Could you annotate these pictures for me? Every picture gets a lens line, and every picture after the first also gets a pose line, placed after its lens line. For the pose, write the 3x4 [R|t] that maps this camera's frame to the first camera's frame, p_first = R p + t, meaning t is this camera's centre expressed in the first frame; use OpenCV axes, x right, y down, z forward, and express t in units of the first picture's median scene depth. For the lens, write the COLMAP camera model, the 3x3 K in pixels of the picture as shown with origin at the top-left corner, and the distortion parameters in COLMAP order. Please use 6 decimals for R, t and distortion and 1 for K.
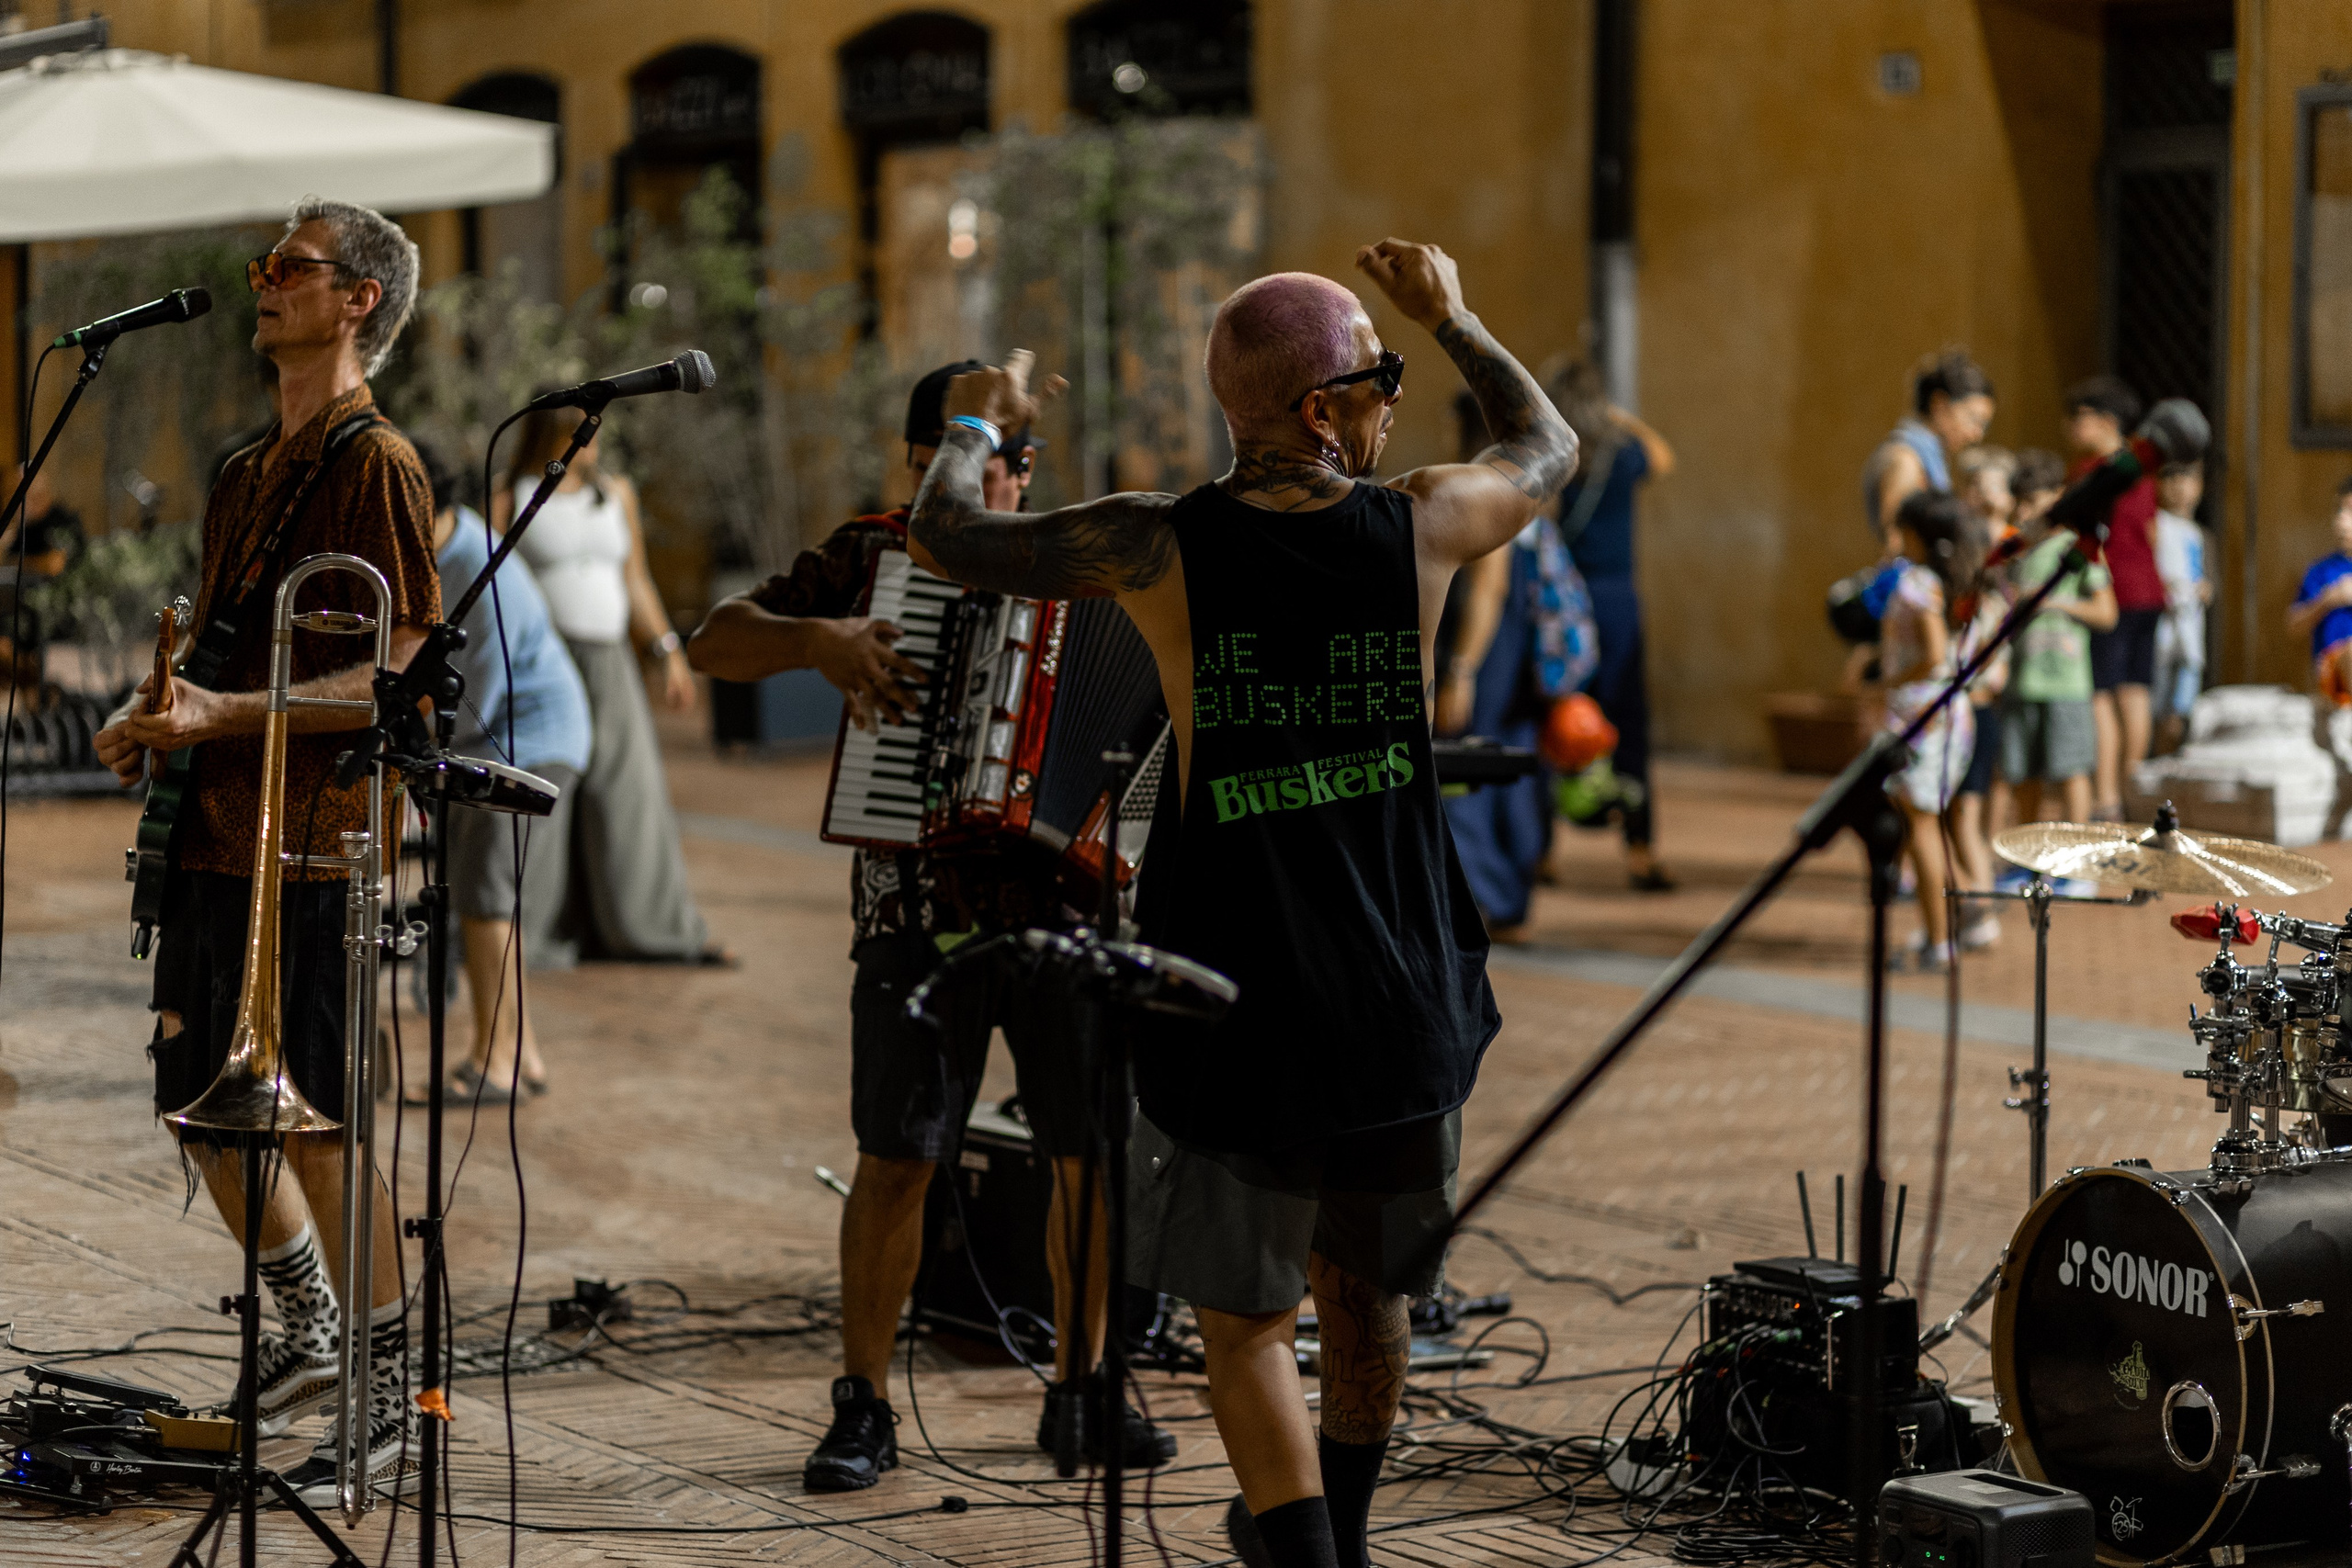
lens RADIAL K [[5672.6, 0, 1176.0], [0, 5672.6, 784.0], [0, 0, 1]] dist [0.068230, -0.836548]
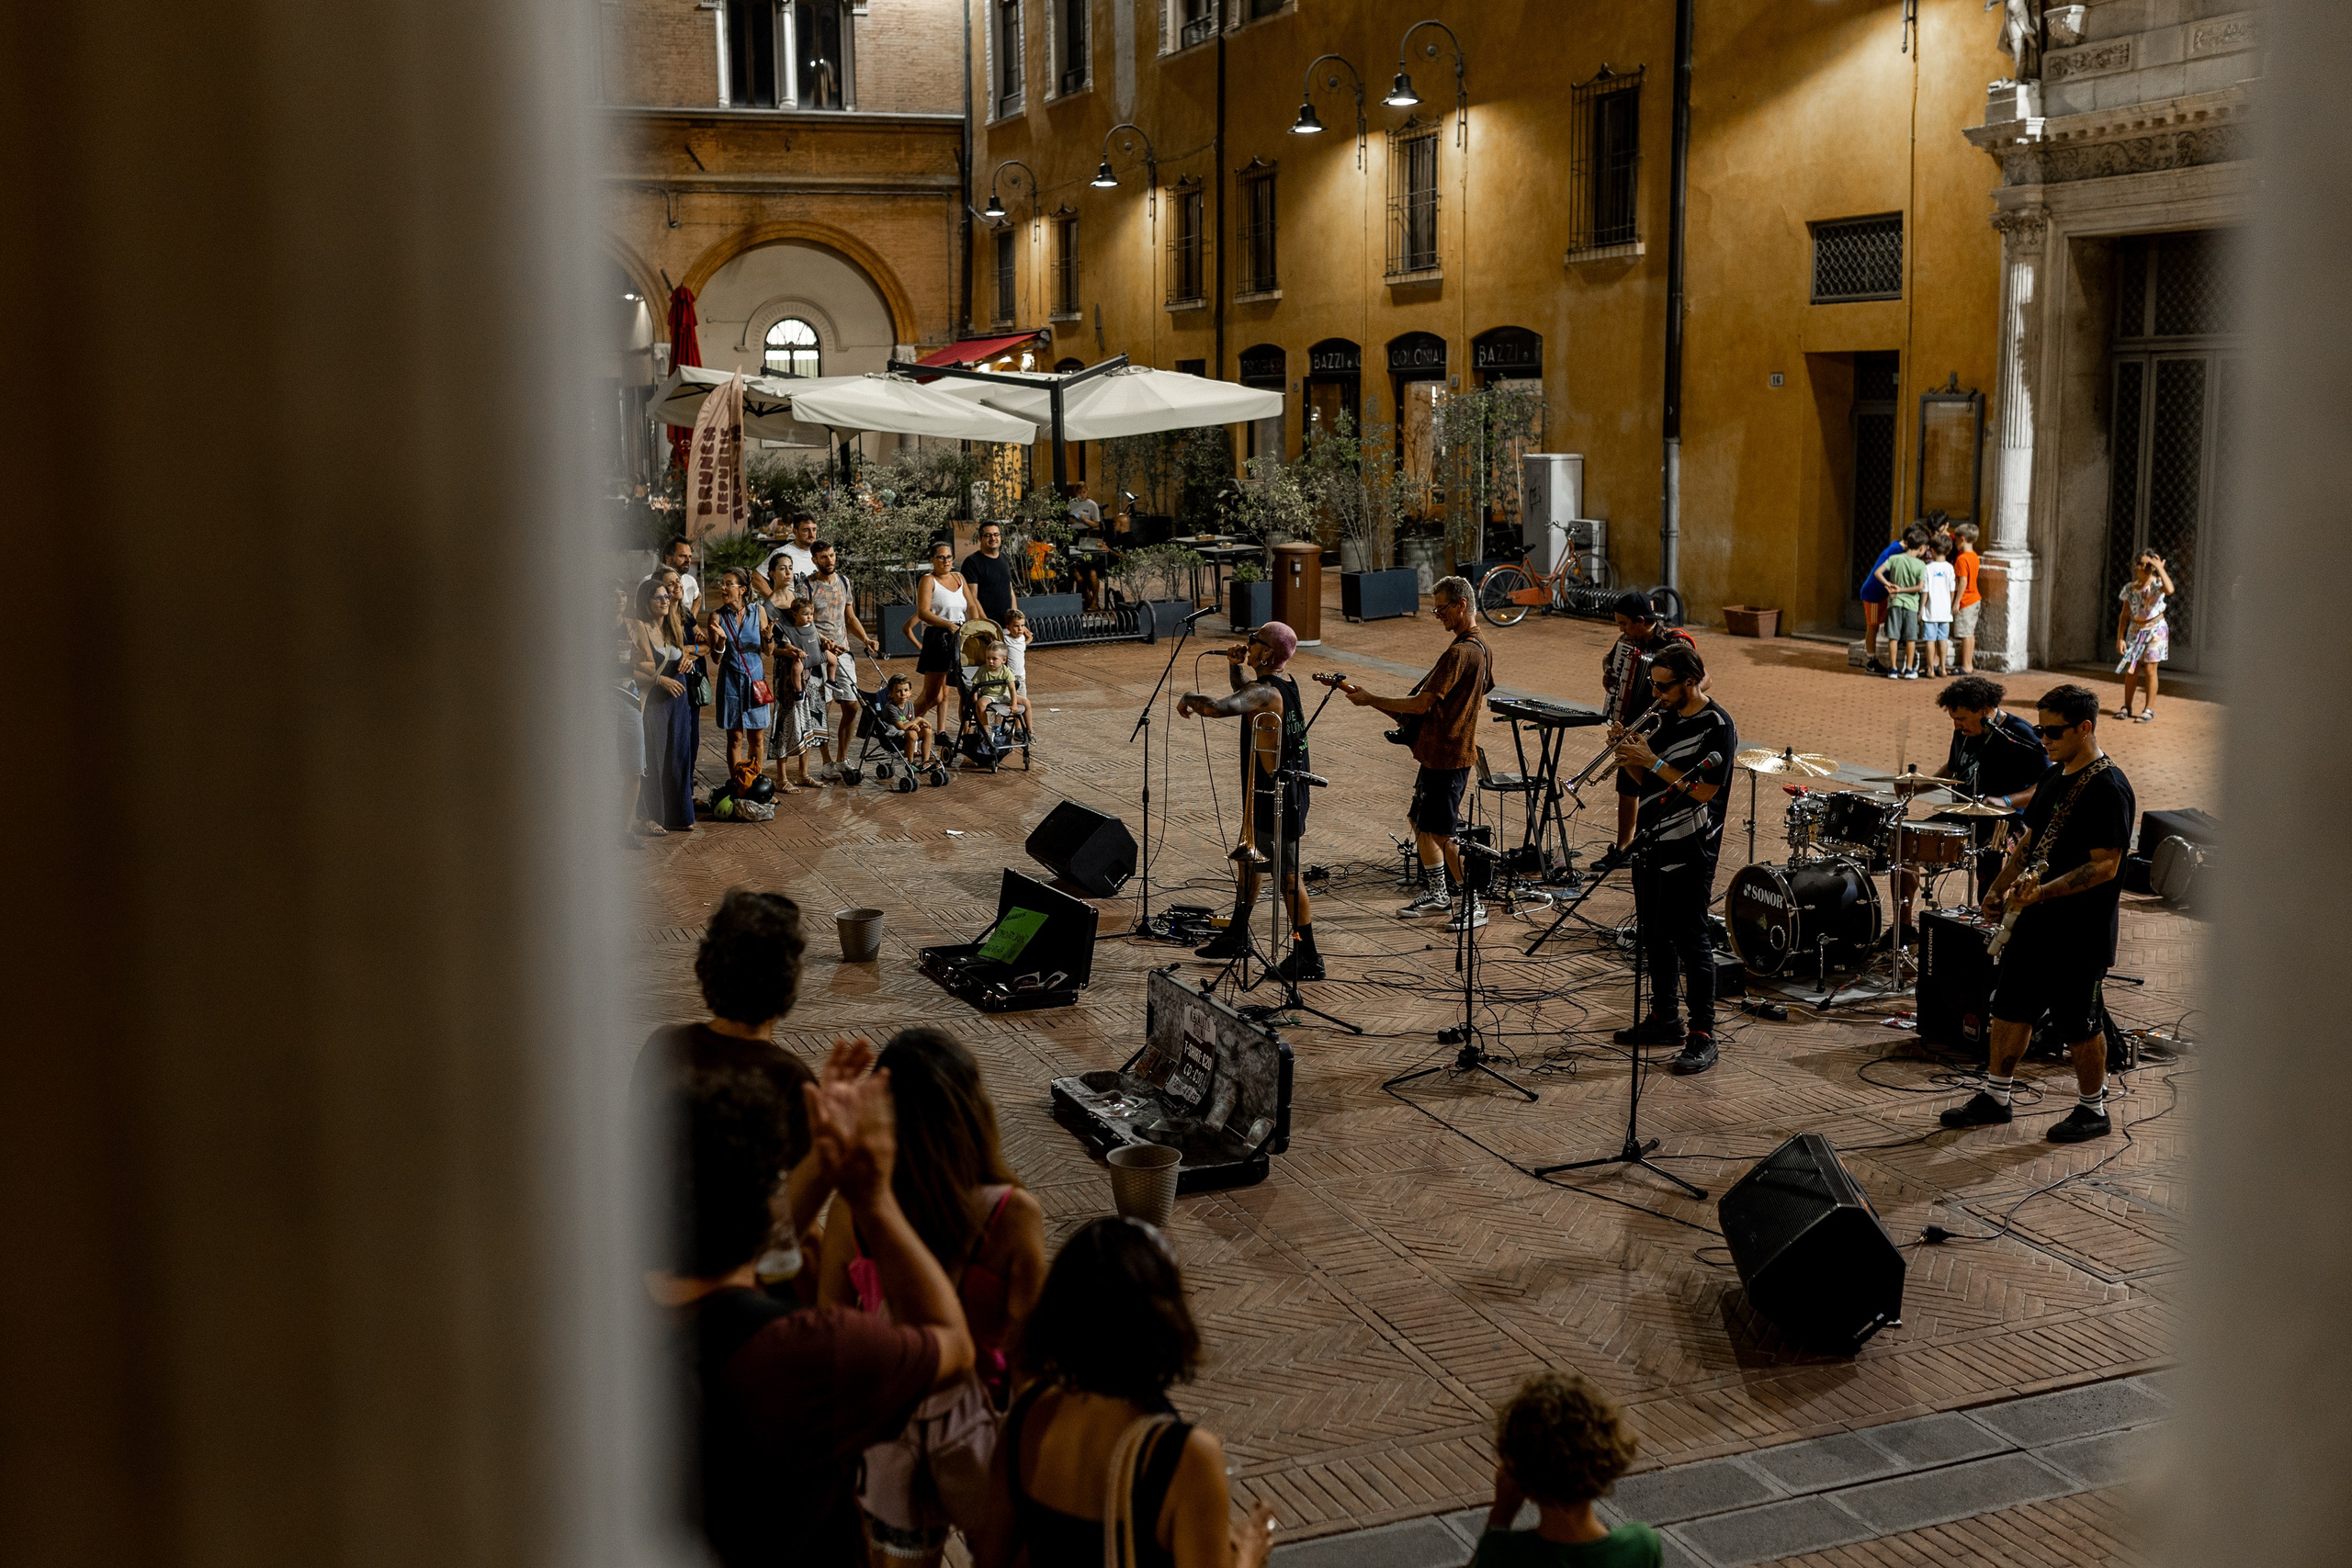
lens RADIAL K [[2347.4, 0, 1134.8], [0, 2347.4, 775.6], [0, 0, 1]] dist [0.006761, -0.003166]
pose [[0.986641, 0.007431, -0.162737, 0.007476], [0.009263, 0.994784, 0.101584, -0.057415], [0.162643, -0.101734, 0.981426, -0.204991]]
